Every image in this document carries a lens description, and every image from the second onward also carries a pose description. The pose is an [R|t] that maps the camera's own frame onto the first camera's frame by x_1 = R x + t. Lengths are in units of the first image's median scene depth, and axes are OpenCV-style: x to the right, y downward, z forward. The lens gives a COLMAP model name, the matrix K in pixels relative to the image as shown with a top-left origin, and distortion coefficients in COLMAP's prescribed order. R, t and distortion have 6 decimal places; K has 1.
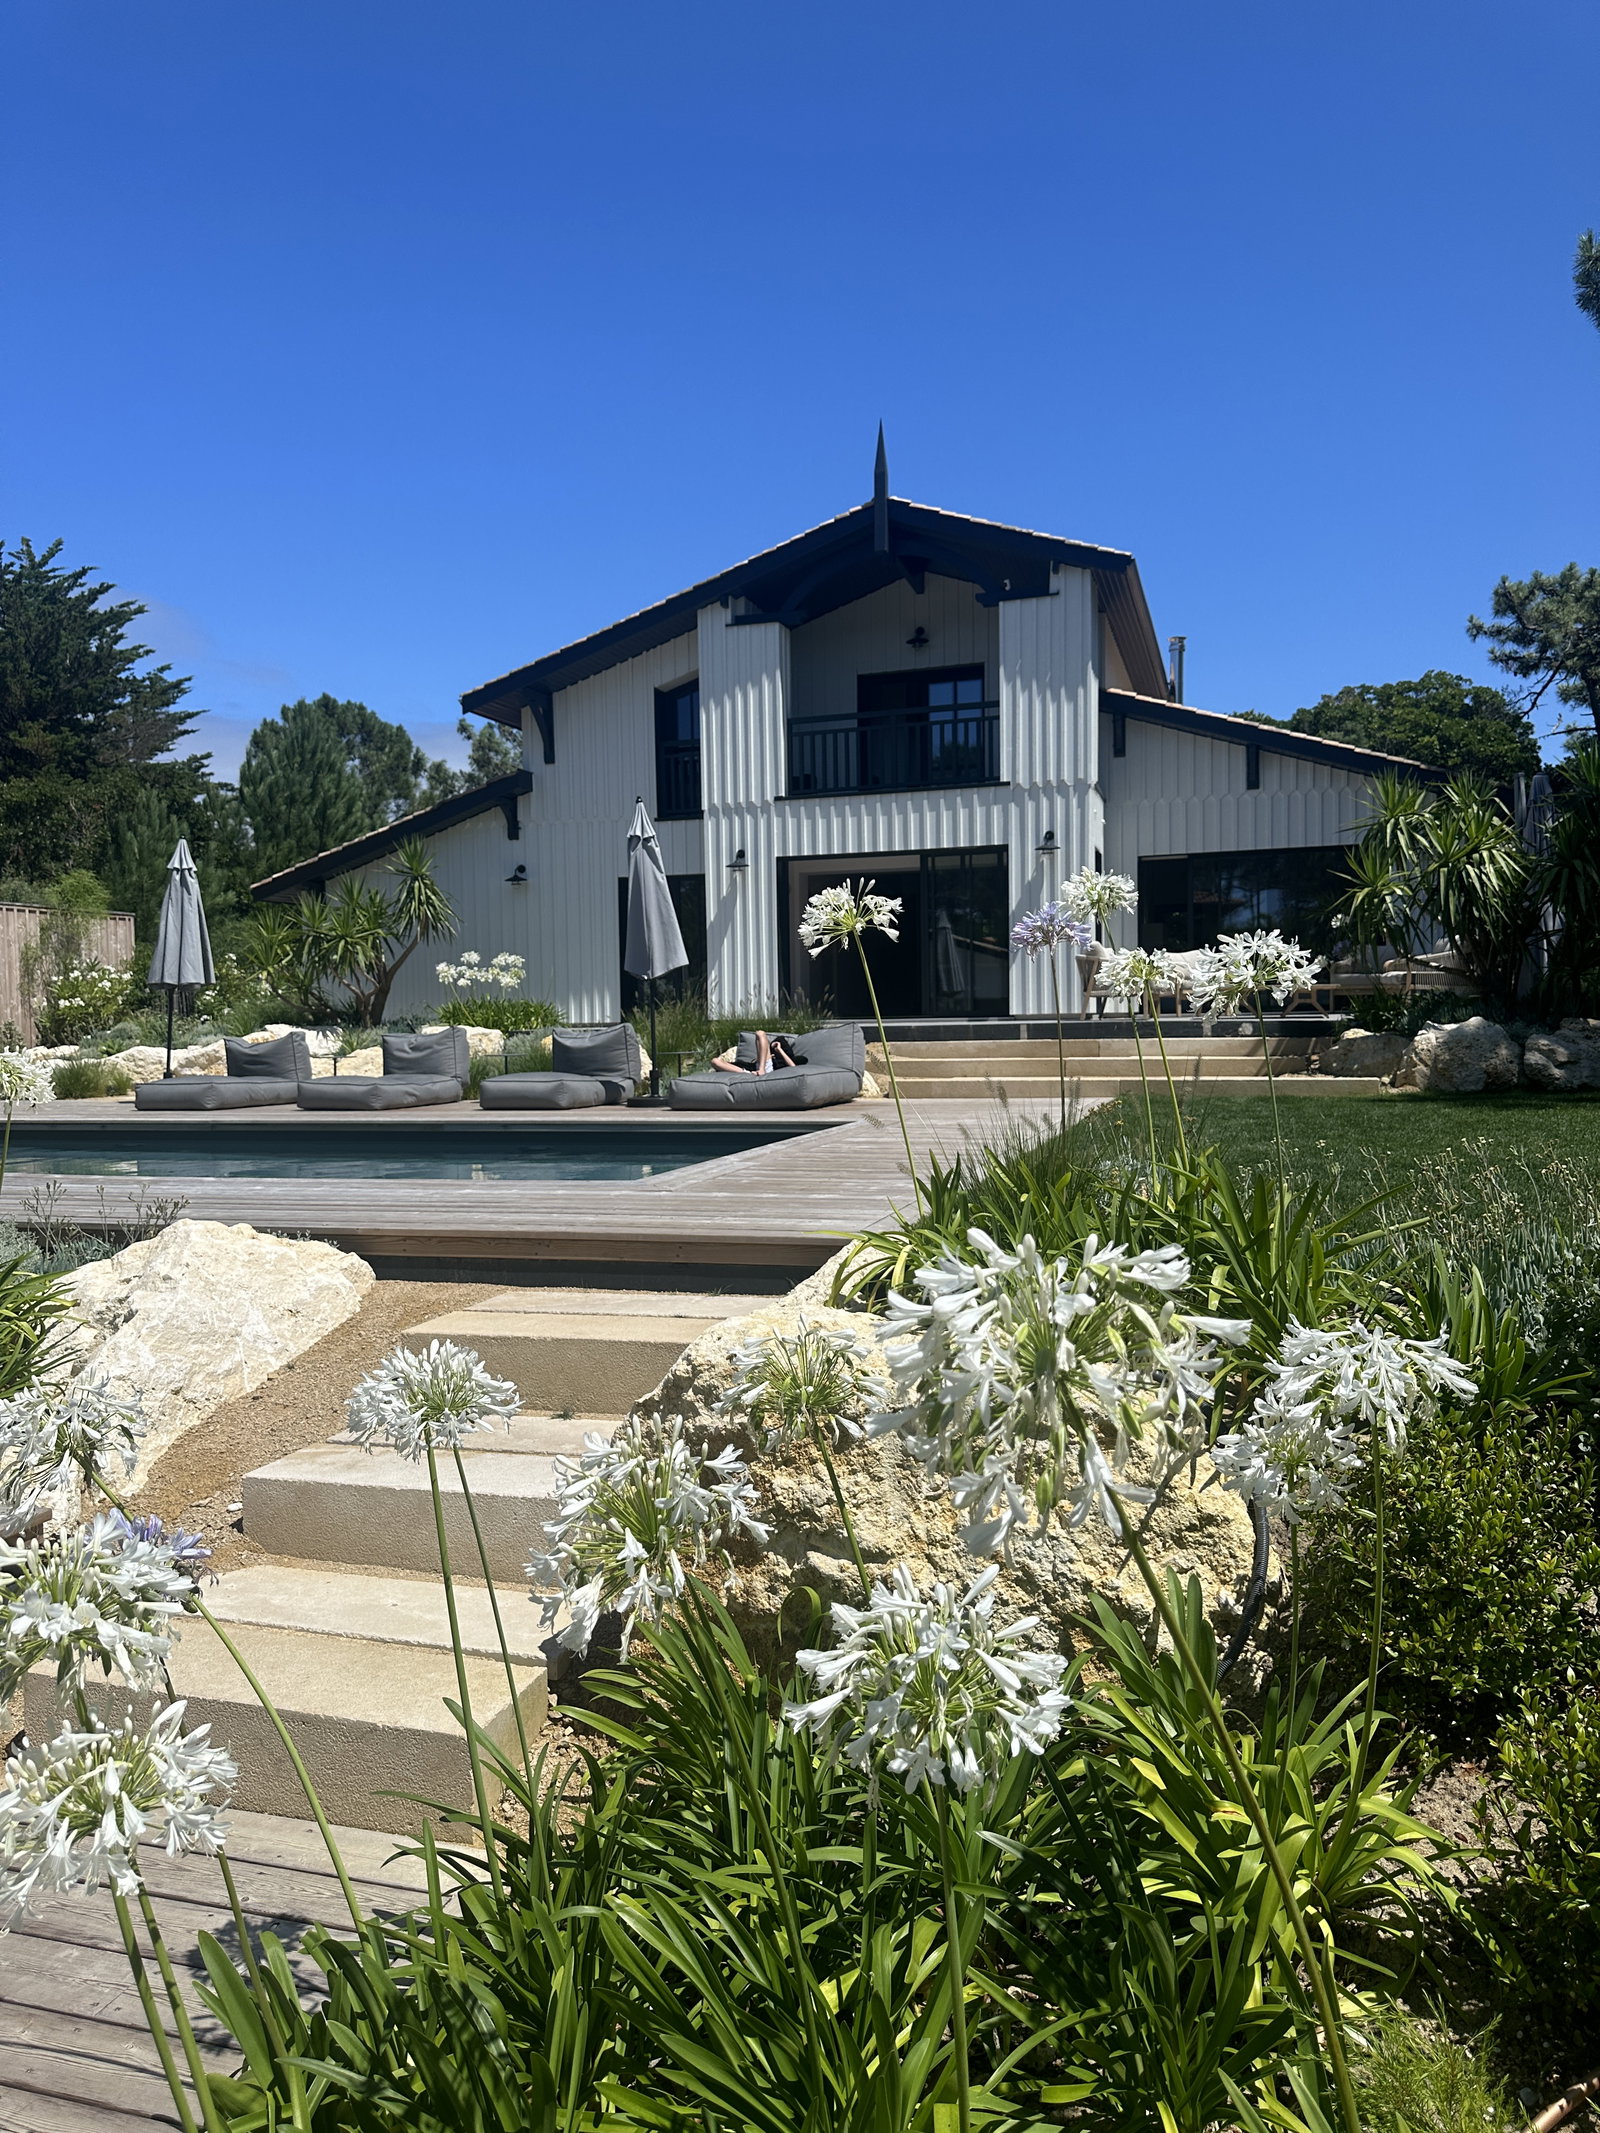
lens RADIAL K [[1490.6, 0, 800.0], [0, 1490.6, 1066.5], [0, 0, 1]] dist [0.080692, -0.106277]
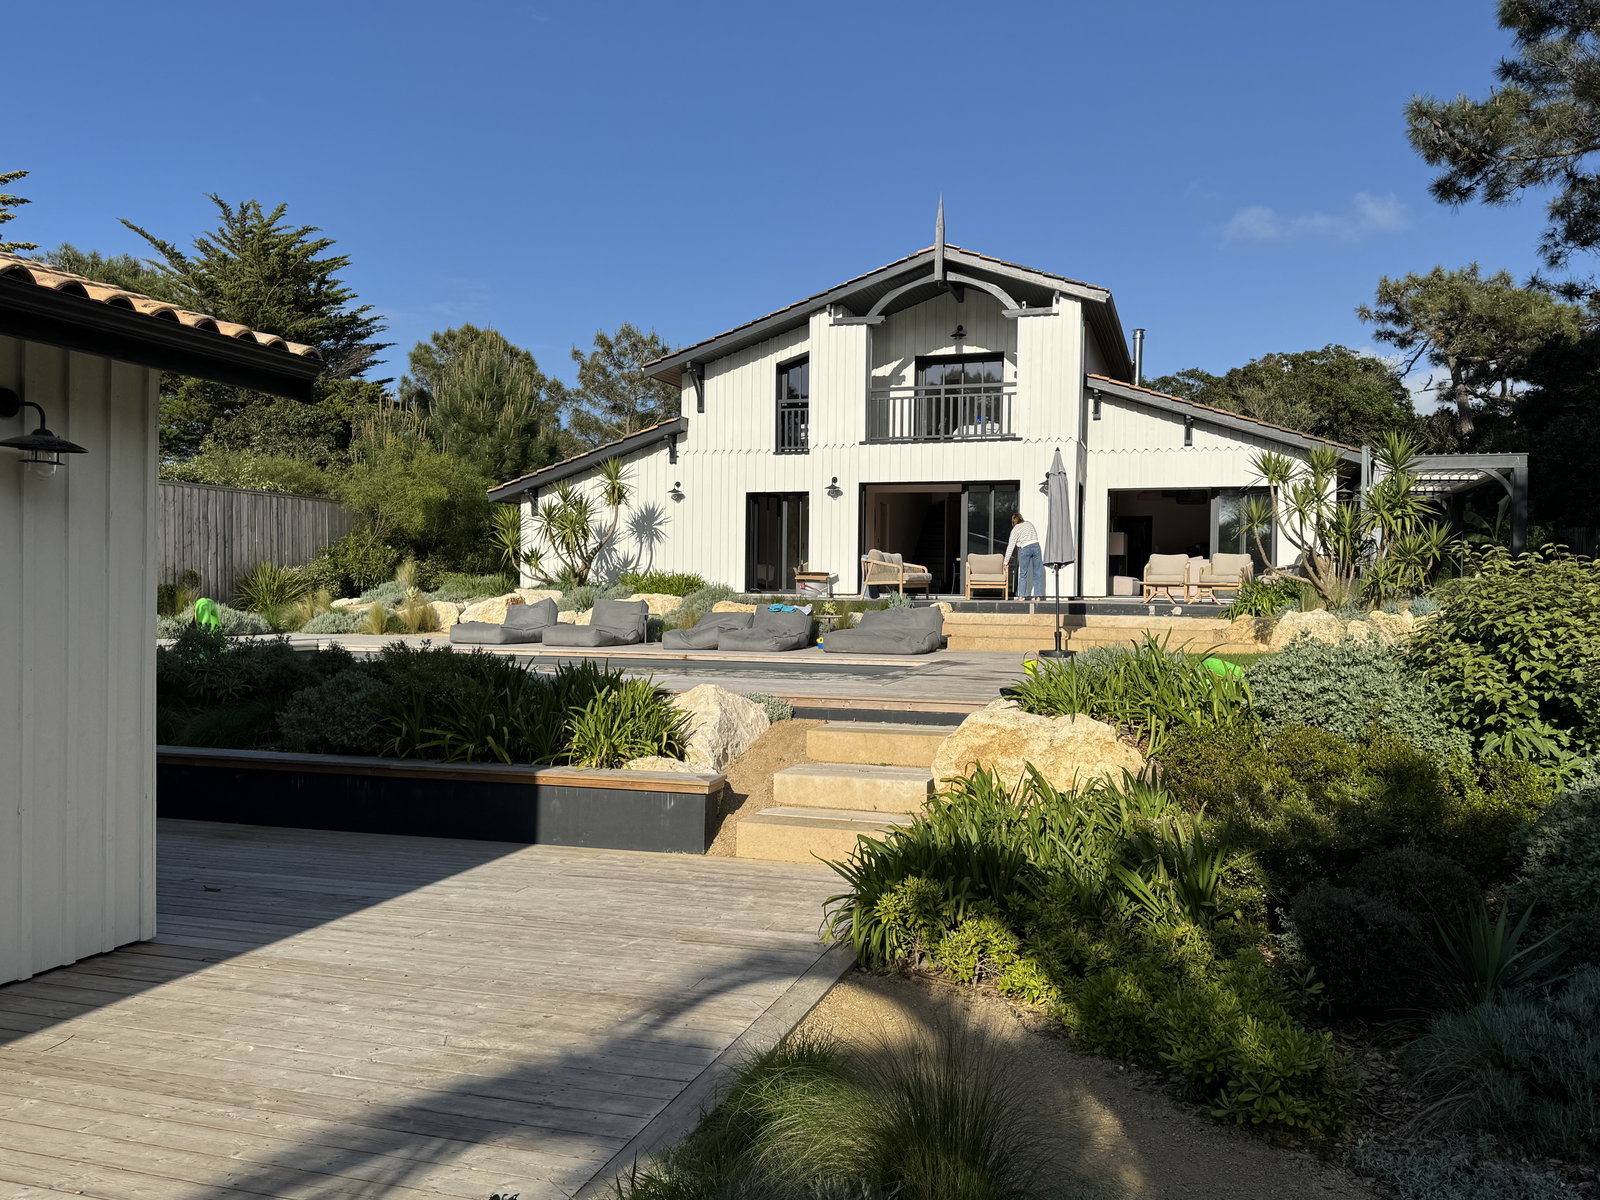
lens RADIAL K [[1267.8, 0, 800.0], [0, 1267.8, 600.0], [0, 0, 1]] dist [0.005716, 0.003681]
pose [[0.999545, 0.025224, -0.016539, -0.027220], [-0.025583, 0.999434, -0.021865, 0.001428], [0.015978, 0.022278, 0.999624, -0.126107]]
